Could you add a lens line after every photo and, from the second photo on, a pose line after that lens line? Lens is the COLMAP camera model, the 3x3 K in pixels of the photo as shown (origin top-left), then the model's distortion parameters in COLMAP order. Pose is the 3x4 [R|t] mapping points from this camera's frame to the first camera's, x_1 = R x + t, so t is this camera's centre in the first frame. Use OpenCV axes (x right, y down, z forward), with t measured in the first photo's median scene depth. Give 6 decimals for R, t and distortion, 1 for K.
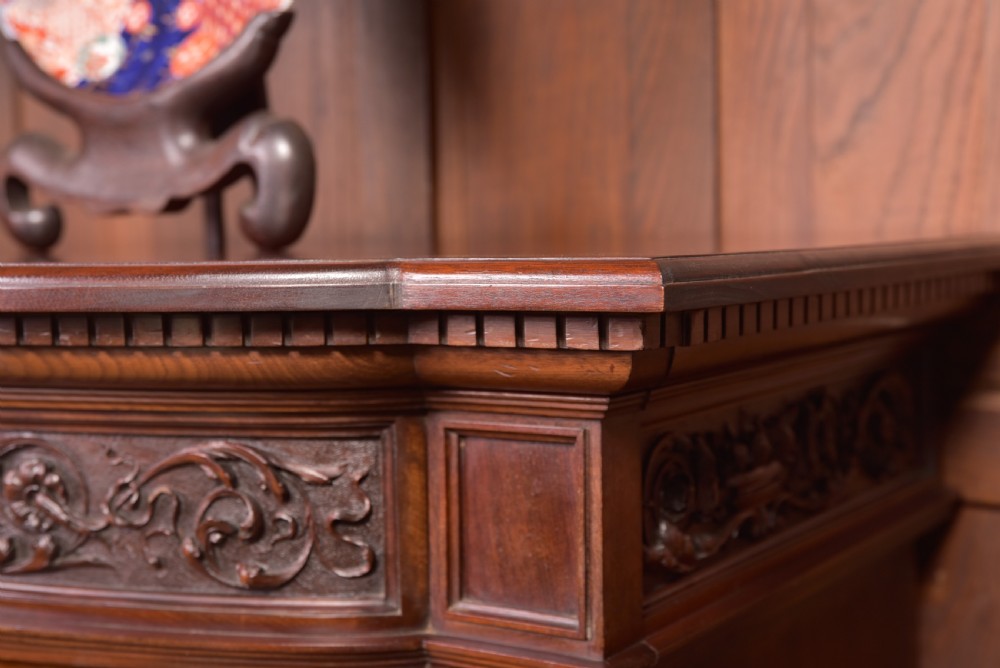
lens RADIAL K [[1479.6, 0, 500.0], [0, 1479.6, 334.0], [0, 0, 1]] dist [0.021083, 0.157803]
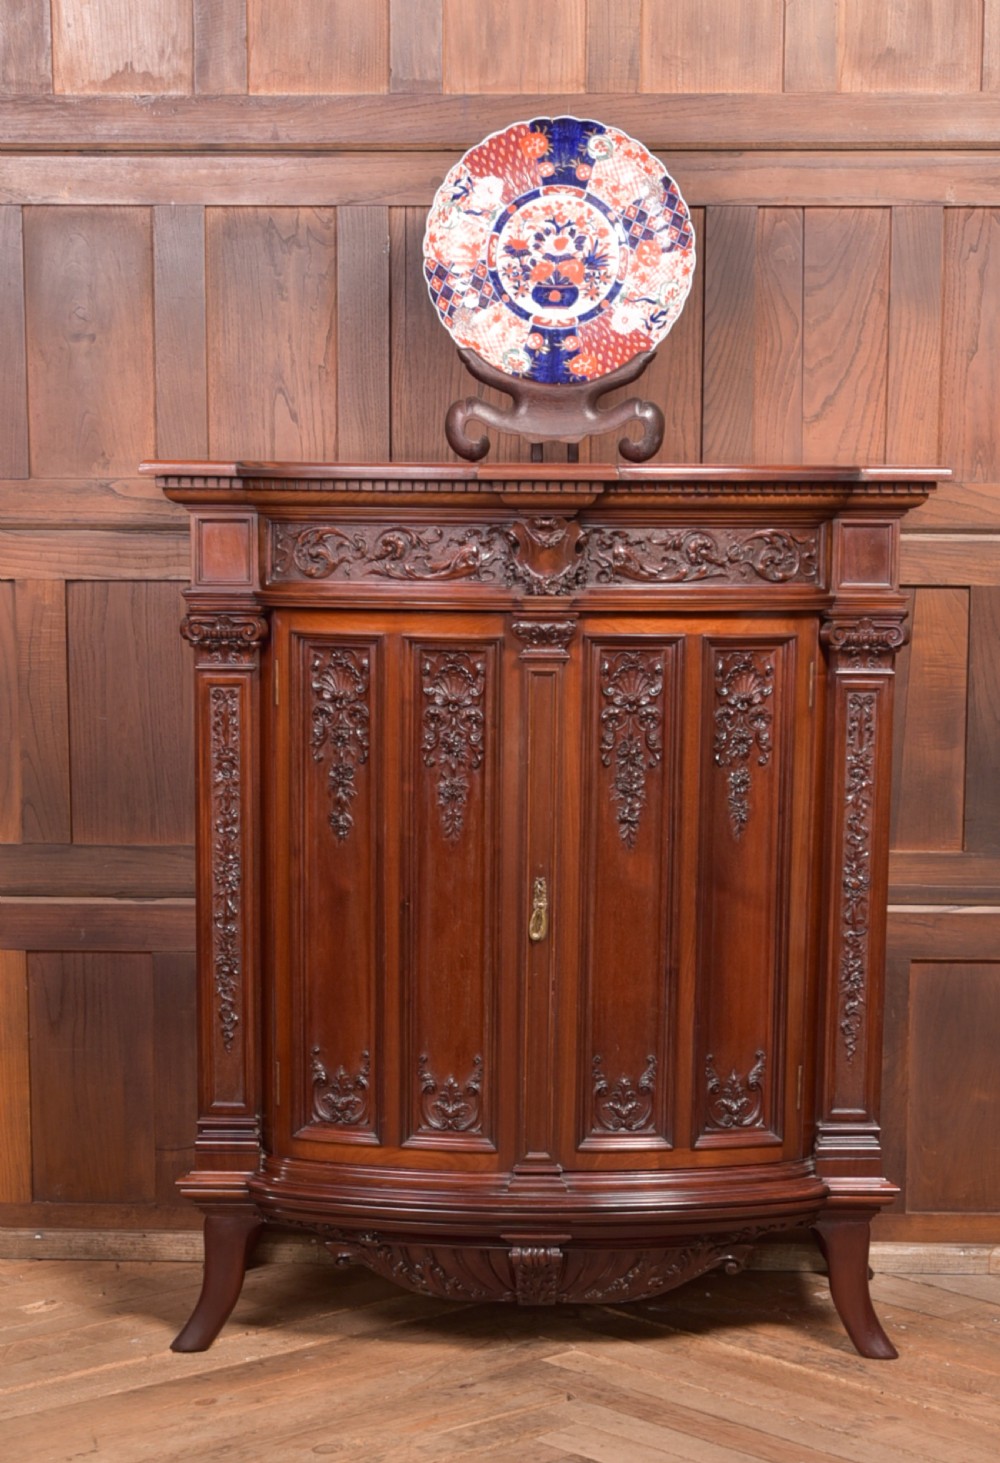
lens RADIAL K [[3093.9, 0, 499.8], [0, 3093.9, 978.7], [0, 0, 1]] dist [-0.037345, 0.181811]
pose [[0.844068, -0.070401, 0.531595, -3.889664], [0.017815, 0.994479, 0.103415, 0.311599], [-0.535940, -0.077819, 0.840662, -3.830646]]
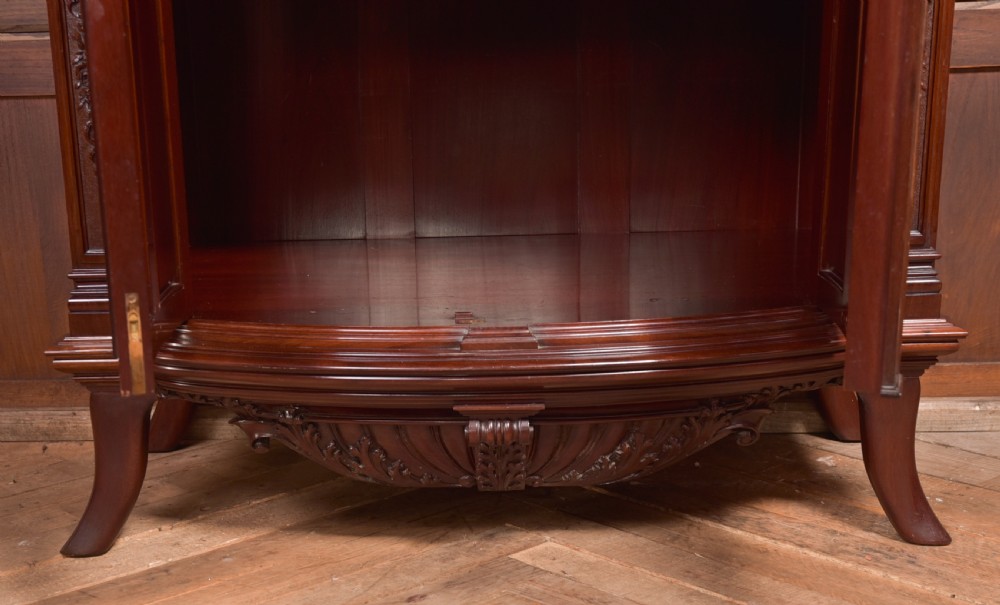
lens RADIAL K [[1642.2, 0, 424.6], [0, 1642.2, 467.7], [0, 0, 1]] dist [0.013499, 0.120670]
pose [[0.857910, -0.161294, 0.487826, -1.936001], [0.052072, 0.971854, 0.229756, 0.964637], [-0.511154, -0.171708, 0.842163, -0.816492]]
